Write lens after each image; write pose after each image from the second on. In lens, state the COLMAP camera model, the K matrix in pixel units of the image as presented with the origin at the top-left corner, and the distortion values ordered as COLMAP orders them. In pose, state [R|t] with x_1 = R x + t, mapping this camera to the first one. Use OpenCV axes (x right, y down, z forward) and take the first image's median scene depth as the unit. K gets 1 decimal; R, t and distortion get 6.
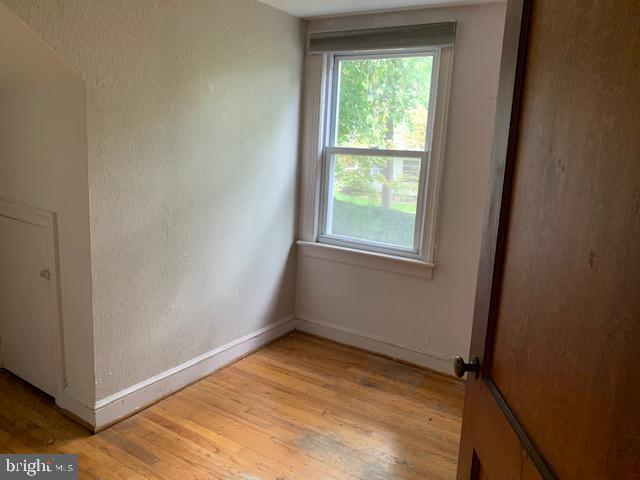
lens RADIAL K [[495.6, 0, 321.2], [0, 495.6, 236.0], [0, 0, 1]] dist [0.013469, -0.003526]
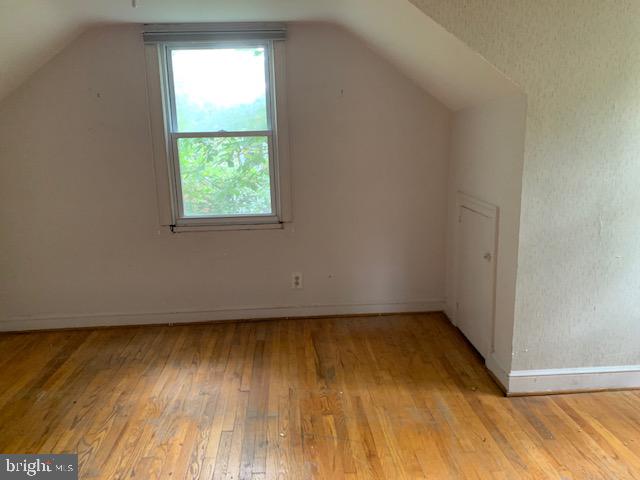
lens RADIAL K [[495.6, 0, 319.5], [0, 495.6, 241.6], [0, 0, 1]] dist [0.013469, -0.003526]
pose [[0.590020, 0.099584, -0.801223, 0.177289], [-0.096502, 0.993949, 0.052474, 0.016456], [0.801600, 0.046359, 0.596060, -0.061393]]
